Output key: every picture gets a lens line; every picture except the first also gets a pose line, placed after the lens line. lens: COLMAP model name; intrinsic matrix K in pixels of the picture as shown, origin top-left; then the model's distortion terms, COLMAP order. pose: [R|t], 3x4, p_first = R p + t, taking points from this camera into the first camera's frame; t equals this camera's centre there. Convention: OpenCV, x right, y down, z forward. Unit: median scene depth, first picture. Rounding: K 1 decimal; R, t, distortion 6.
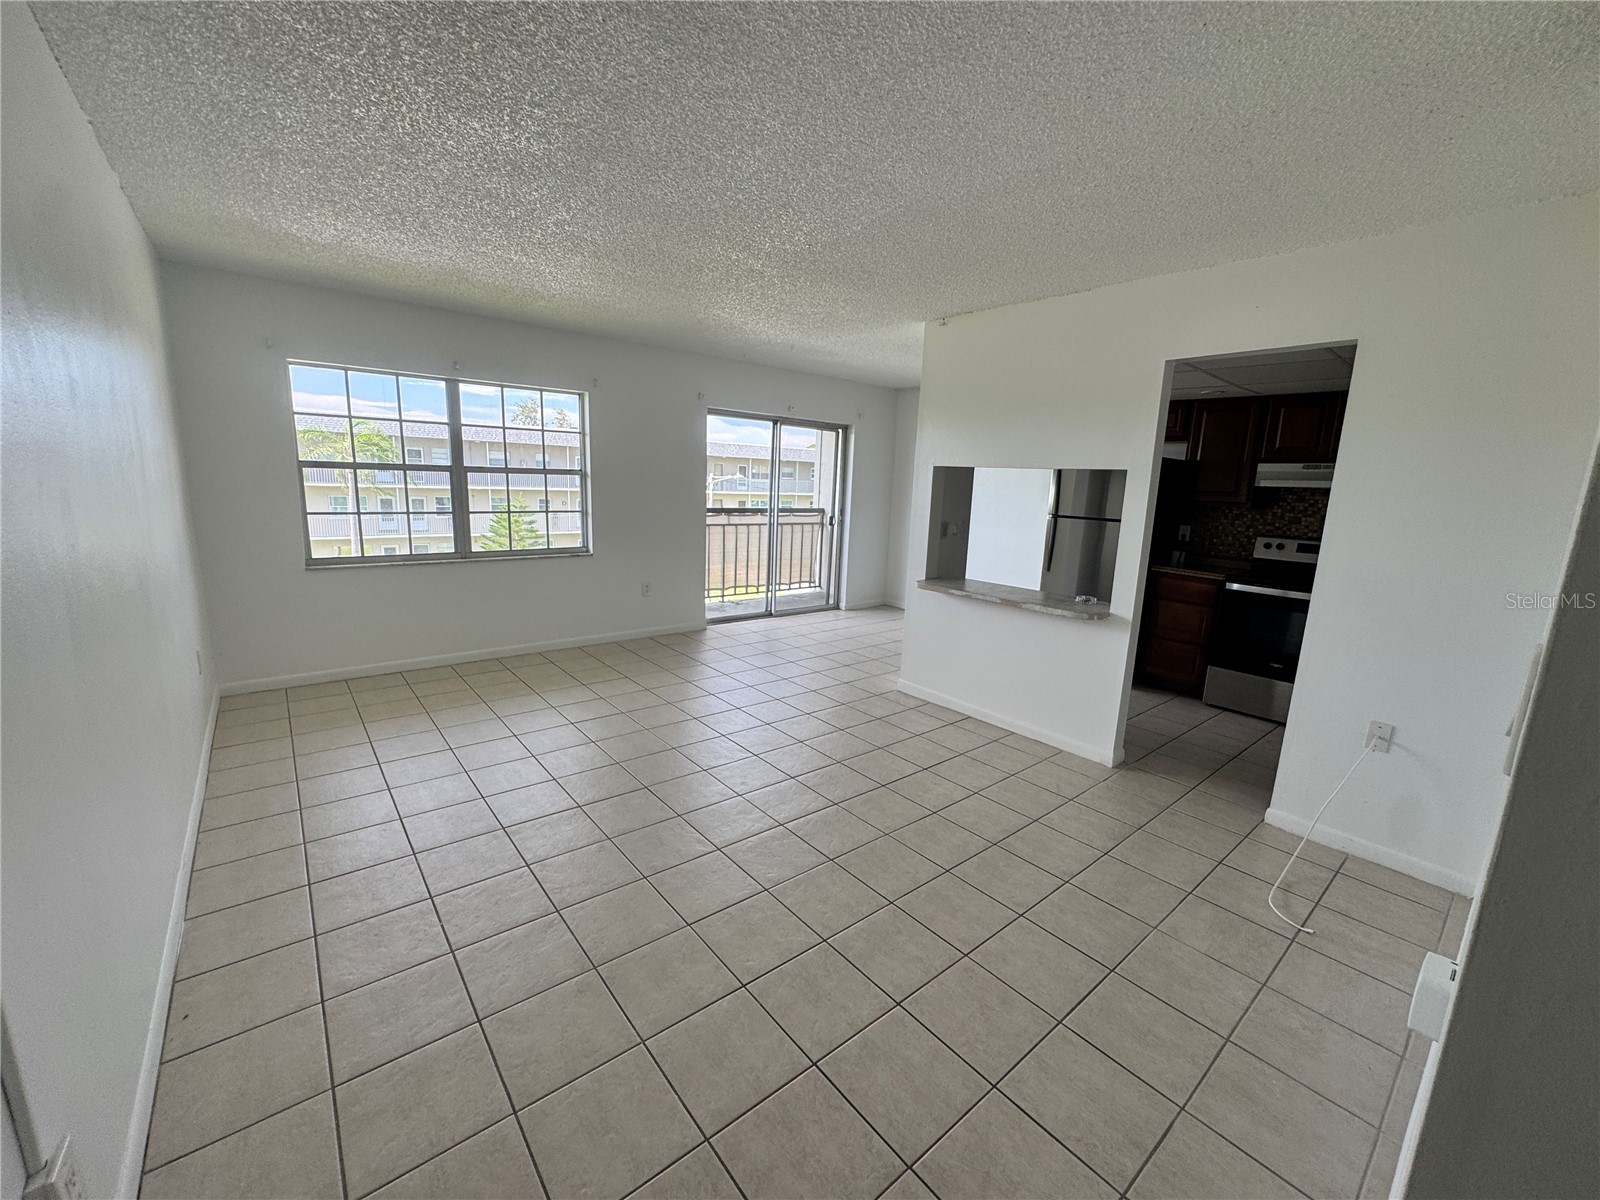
lens RADIAL K [[637.9, 0, 788.0], [0, 637.9, 597.2], [0, 0, 1]] dist [0.000304, 0.000003]
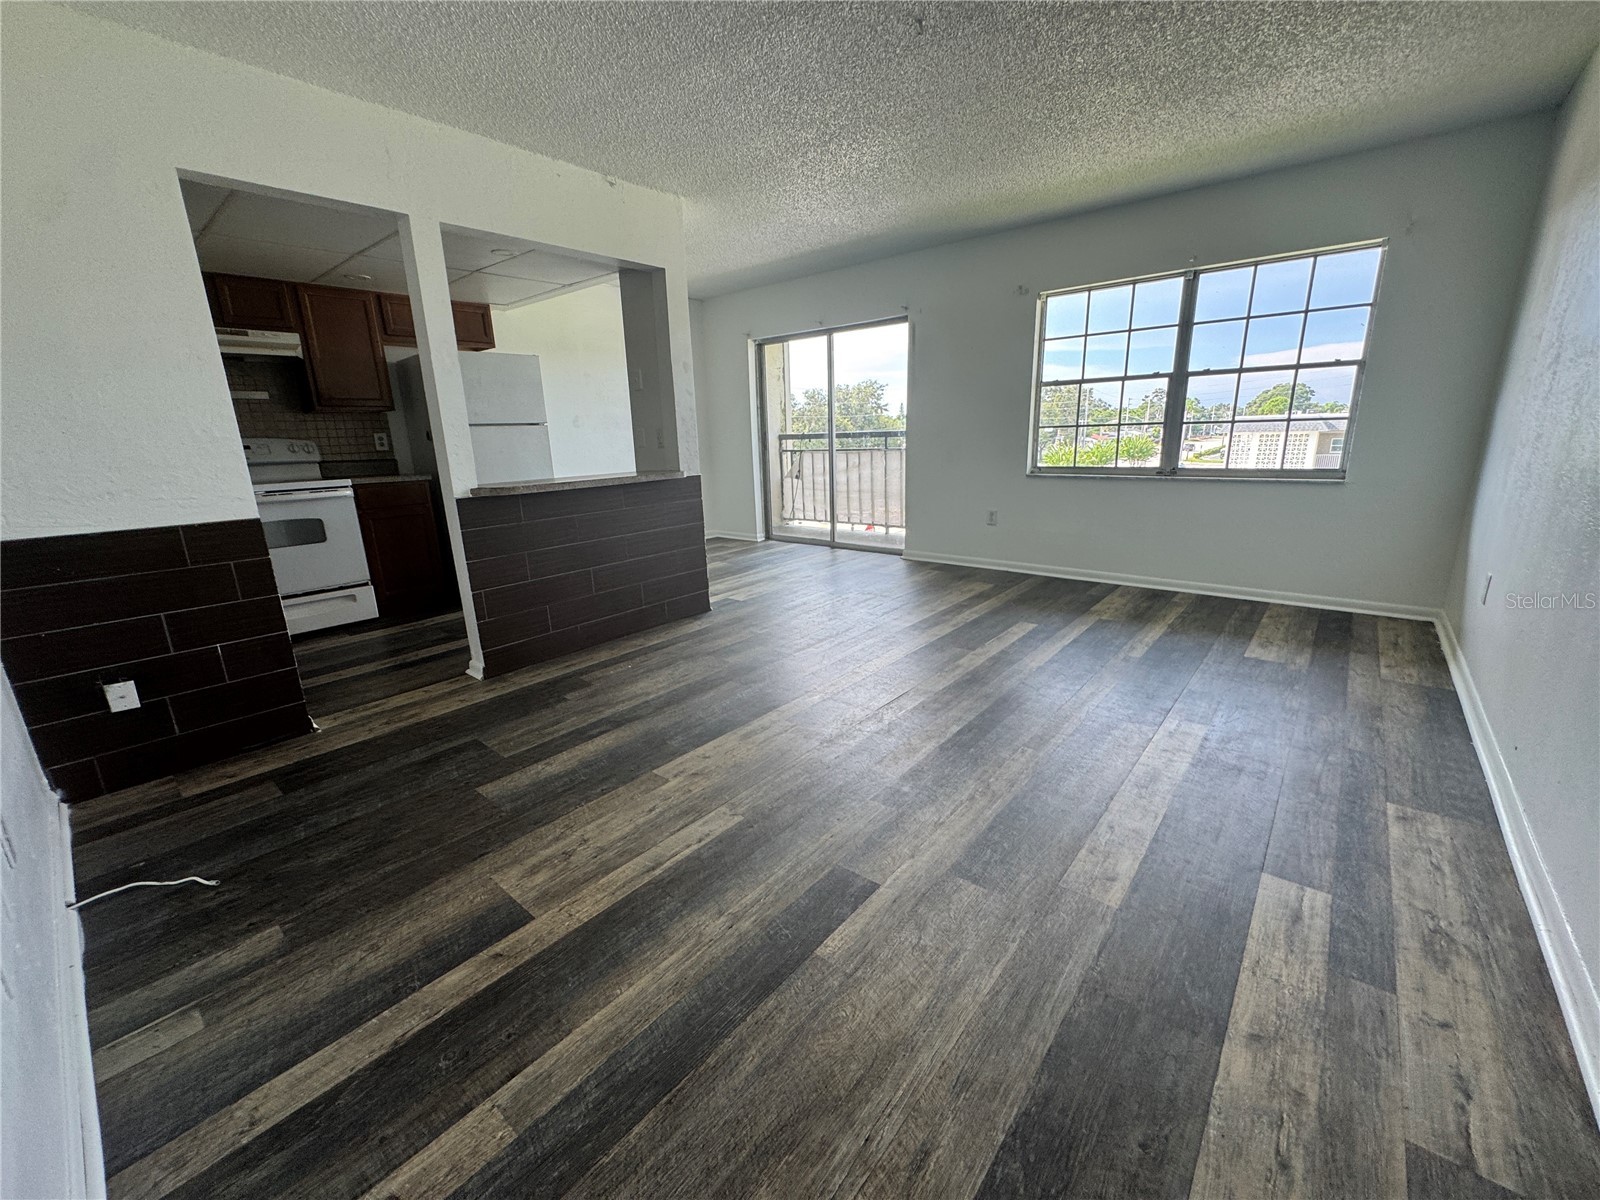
lens RADIAL K [[637.9, 0, 788.0], [0, 637.9, 597.2], [0, 0, 1]] dist [0.000304, 0.000003]
pose [[0.172069, 0.249312, -0.953014, 0.379964], [-0.111784, 0.966136, 0.232562, -0.049184], [0.978722, 0.066515, 0.194111, 0.325510]]
